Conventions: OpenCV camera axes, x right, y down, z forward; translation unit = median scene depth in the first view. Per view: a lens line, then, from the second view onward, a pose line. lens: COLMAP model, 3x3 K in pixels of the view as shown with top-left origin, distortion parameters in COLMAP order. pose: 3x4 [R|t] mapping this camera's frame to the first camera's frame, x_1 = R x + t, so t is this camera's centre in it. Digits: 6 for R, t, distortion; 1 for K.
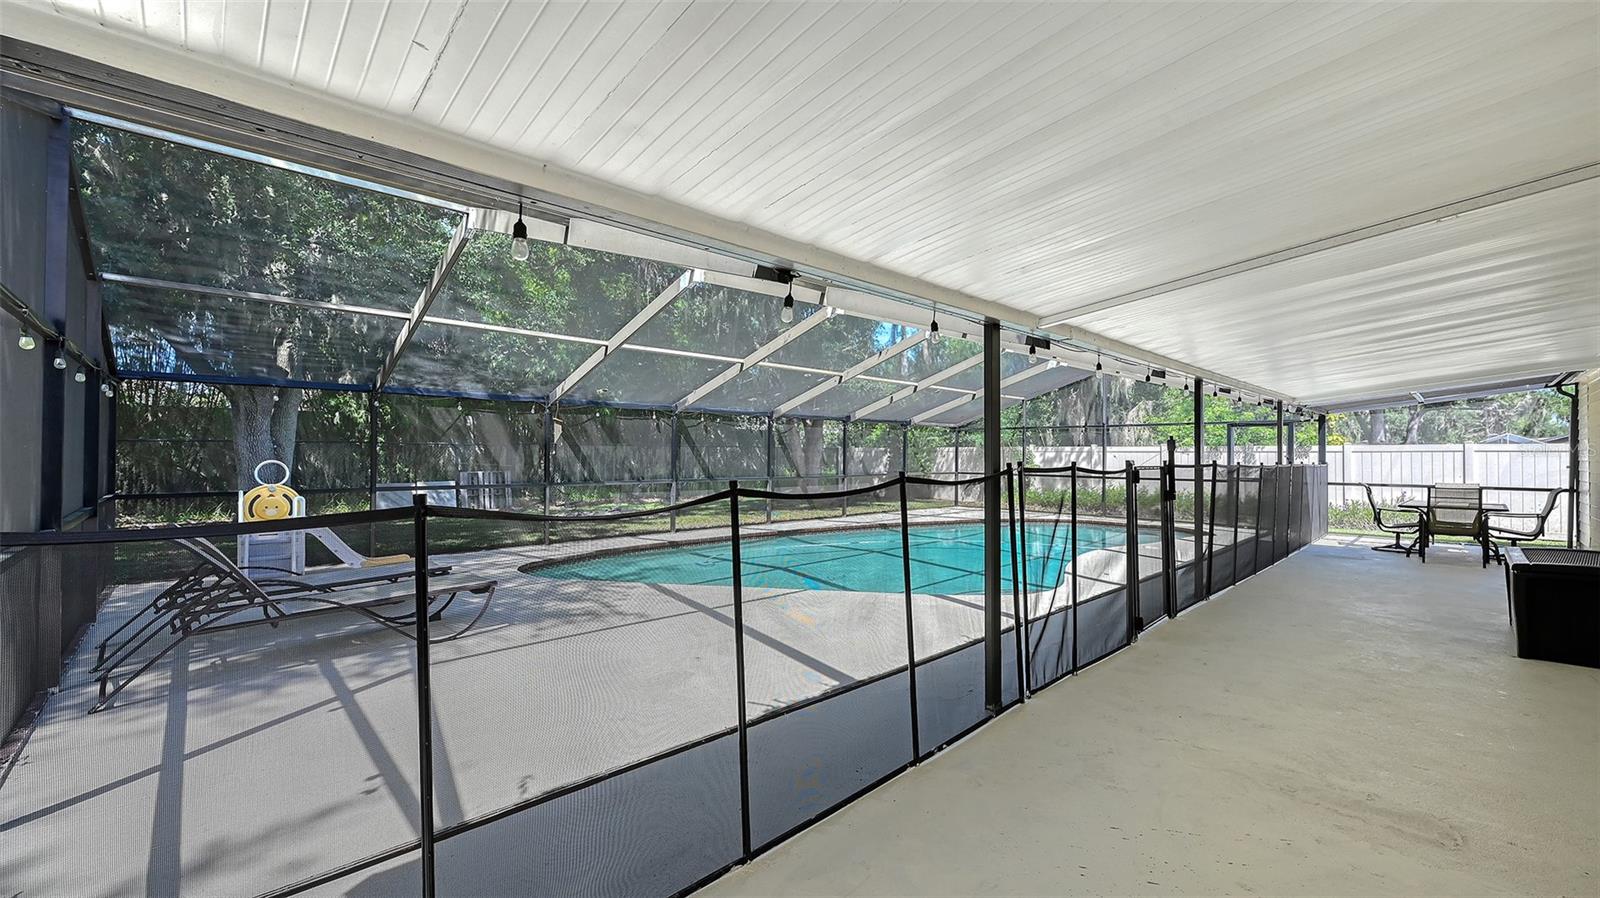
lens RADIAL K [[637.8, 0, 809.8], [0, 637.8, 452.4], [0, 0, 1]] dist [-0.001496, -0.000480]
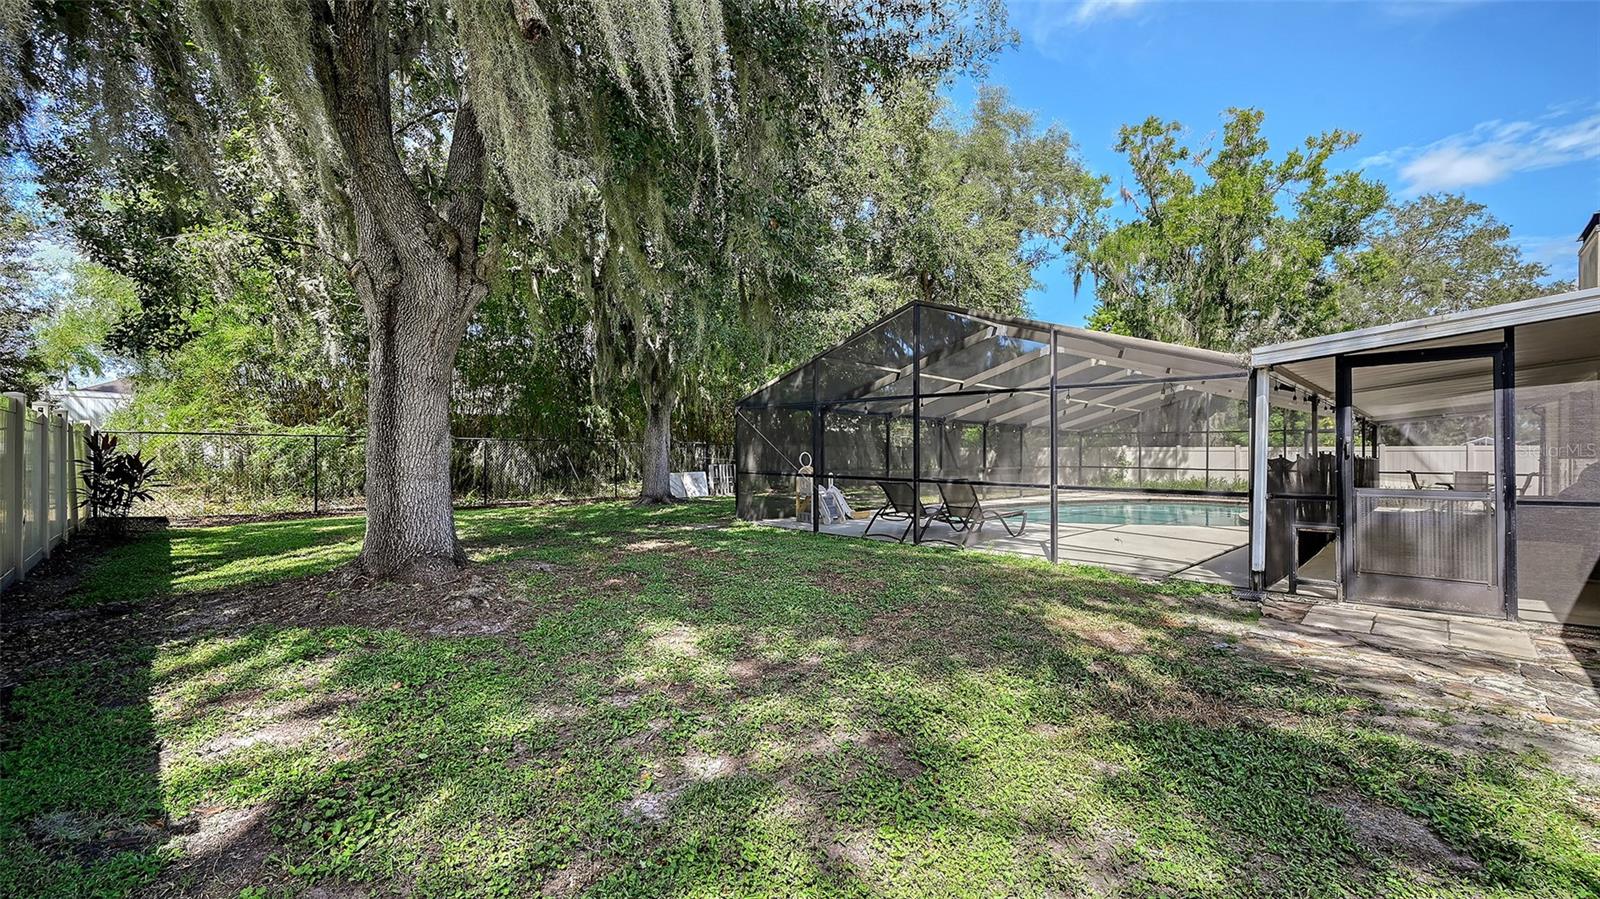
lens RADIAL K [[637.8, 0, 809.8], [0, 637.8, 452.9], [0, 0, 1]] dist [-0.001496, -0.000480]
pose [[0.999670, 0.003260, 0.025482, -0.634529], [-0.003325, 0.999991, 0.002524, 0.004491], [-0.025474, -0.002608, 0.999672, -0.514667]]
